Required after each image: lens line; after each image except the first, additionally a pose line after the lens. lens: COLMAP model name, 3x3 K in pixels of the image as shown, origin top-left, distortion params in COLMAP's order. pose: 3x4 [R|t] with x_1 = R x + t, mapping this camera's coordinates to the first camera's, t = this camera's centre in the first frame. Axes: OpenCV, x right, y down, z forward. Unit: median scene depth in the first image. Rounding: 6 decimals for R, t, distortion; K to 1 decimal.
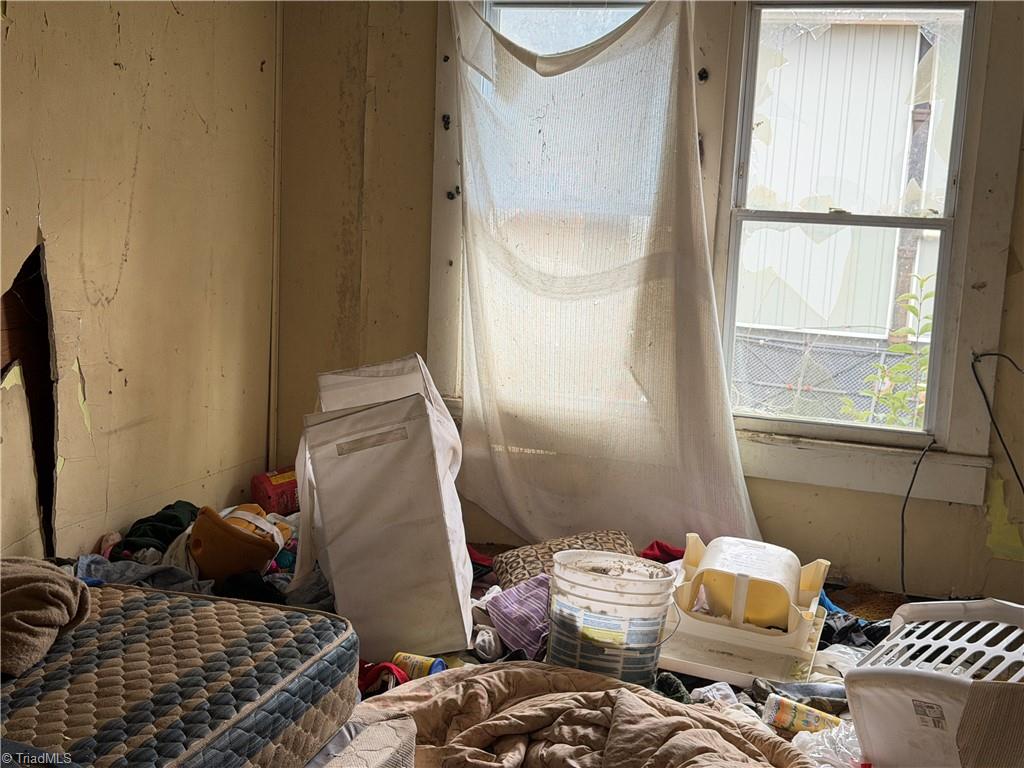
lens RADIAL K [[1433.7, 0, 509.5], [0, 1433.7, 379.6], [0, 0, 1]] dist [0.113552, 0.000000]
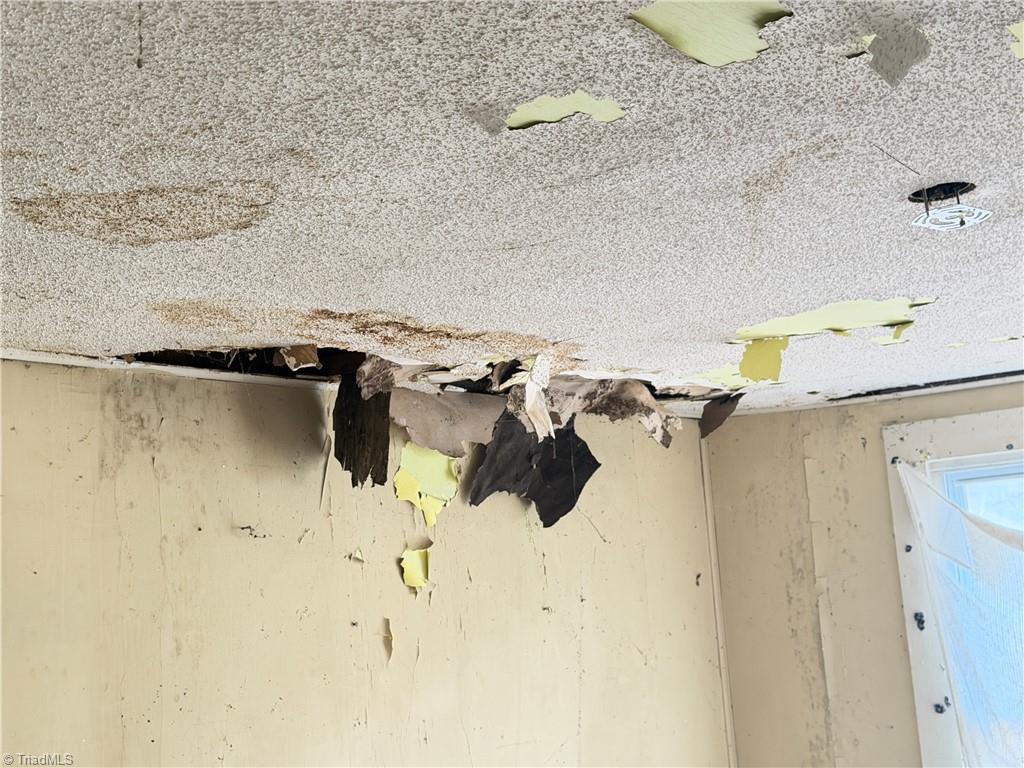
lens RADIAL K [[1433.7, 0, 513.3], [0, 1433.7, 383.6], [0, 0, 1]] dist [0.113552, 0.000000]
pose [[0.952534, -0.153370, -0.262977, -0.025078], [0.064085, 0.945487, -0.319291, -0.052401], [0.297611, 0.287283, 0.910438, 0.109351]]
